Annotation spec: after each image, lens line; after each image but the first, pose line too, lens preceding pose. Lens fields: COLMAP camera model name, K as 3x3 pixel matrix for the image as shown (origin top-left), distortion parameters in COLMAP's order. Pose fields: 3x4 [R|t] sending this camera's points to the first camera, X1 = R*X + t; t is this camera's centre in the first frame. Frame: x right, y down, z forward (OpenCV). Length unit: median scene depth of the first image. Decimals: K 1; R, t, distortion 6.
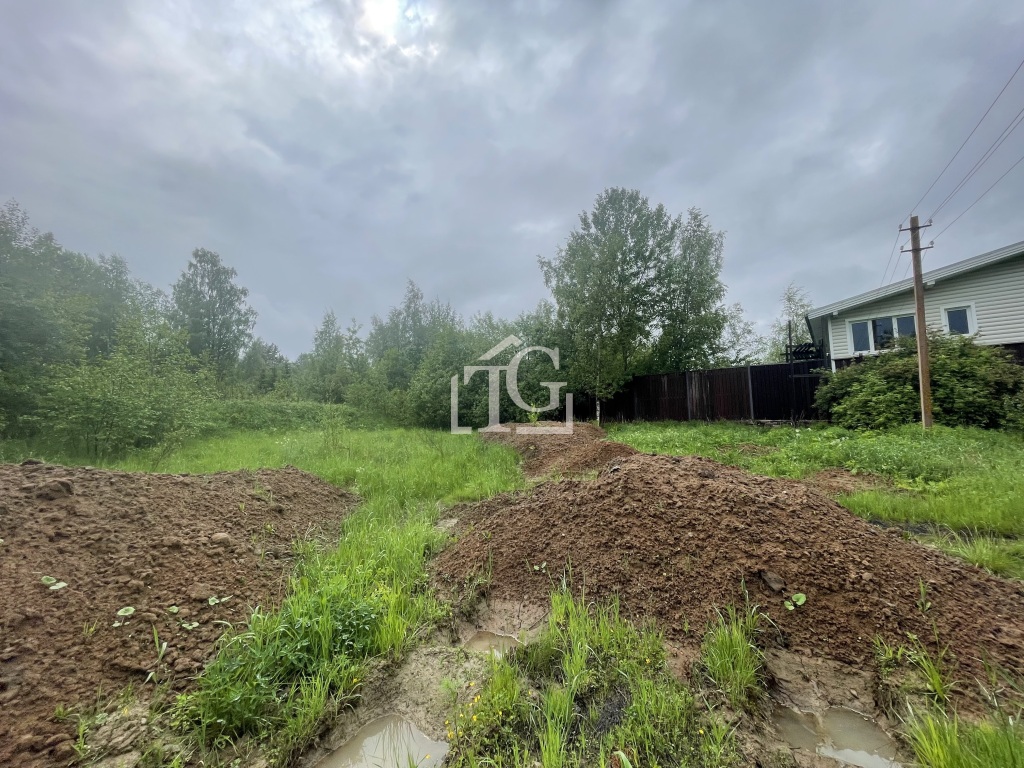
lens RADIAL K [[409.9, 0, 517.7], [0, 409.9, 386.6], [0, 0, 1]] dist [-0.002078, -0.000197]
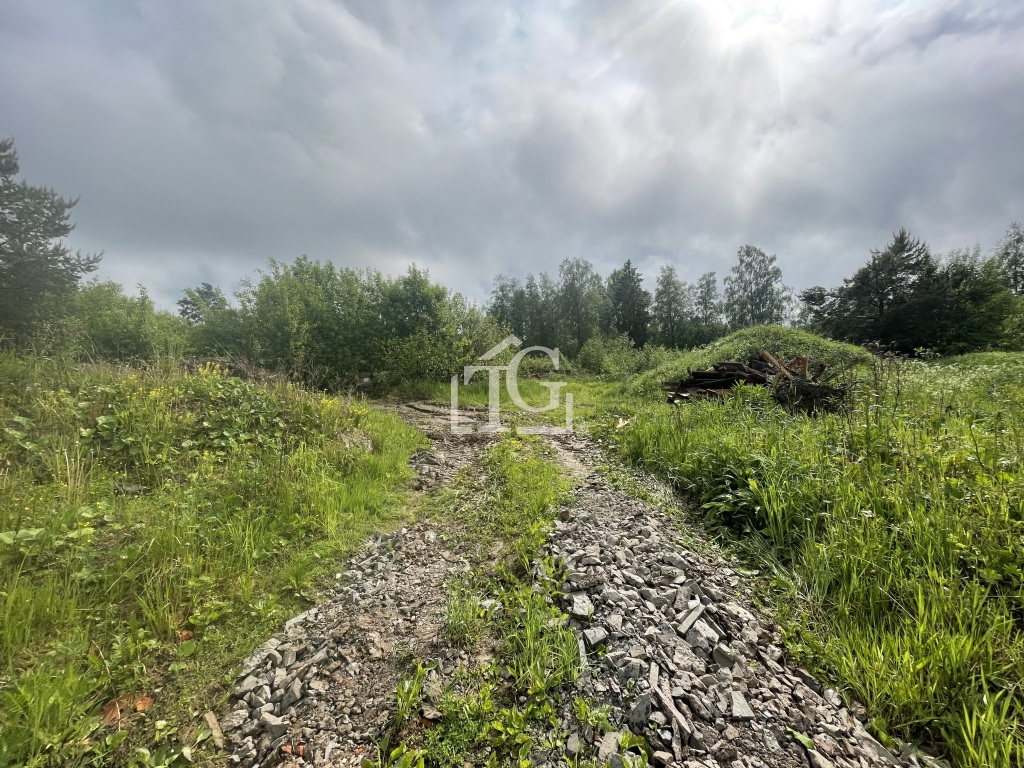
lens RADIAL K [[409.9, 0, 513.6], [0, 409.9, 378.7], [0, 0, 1]] dist [-0.002078, -0.000197]
pose [[0.690299, -0.013984, -0.723389, -0.862620], [0.062319, 0.997247, 0.040190, -0.044140], [0.720836, -0.072824, 0.689269, -1.055551]]
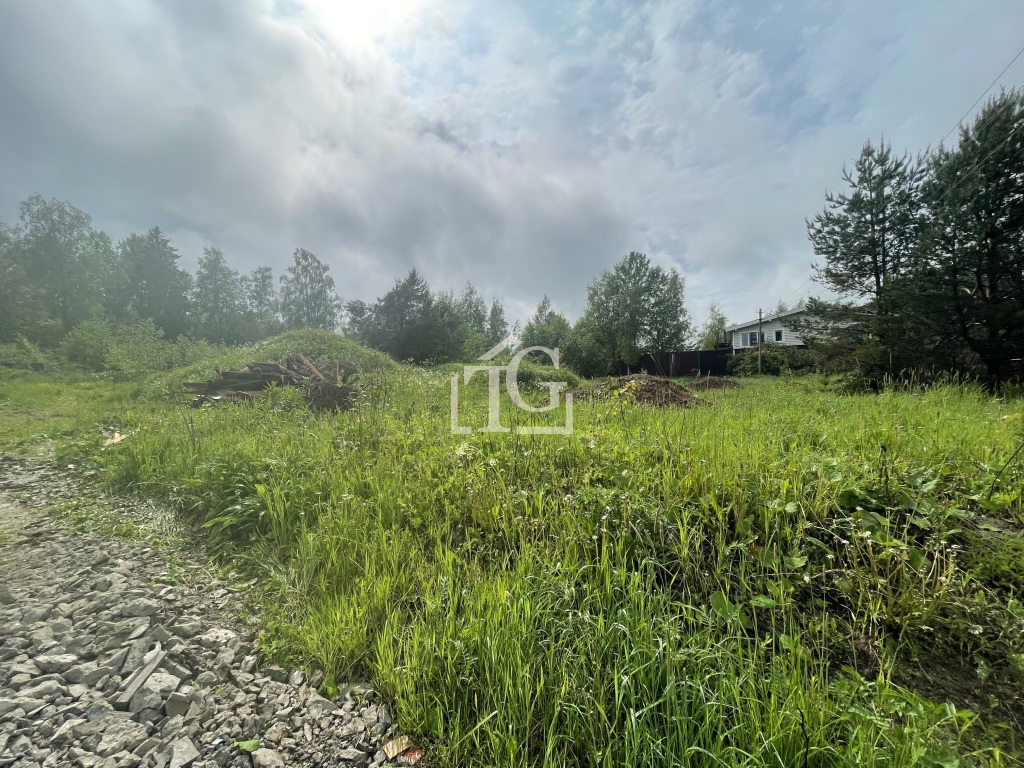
lens RADIAL K [[409.9, 0, 509.2], [0, 409.9, 385.1], [0, 0, 1]] dist [-0.002078, -0.000197]
pose [[0.986200, -0.005693, 0.165461, -0.830179], [-0.008355, 0.996424, 0.084078, -0.044387], [-0.165348, -0.084300, 0.982626, -1.037143]]
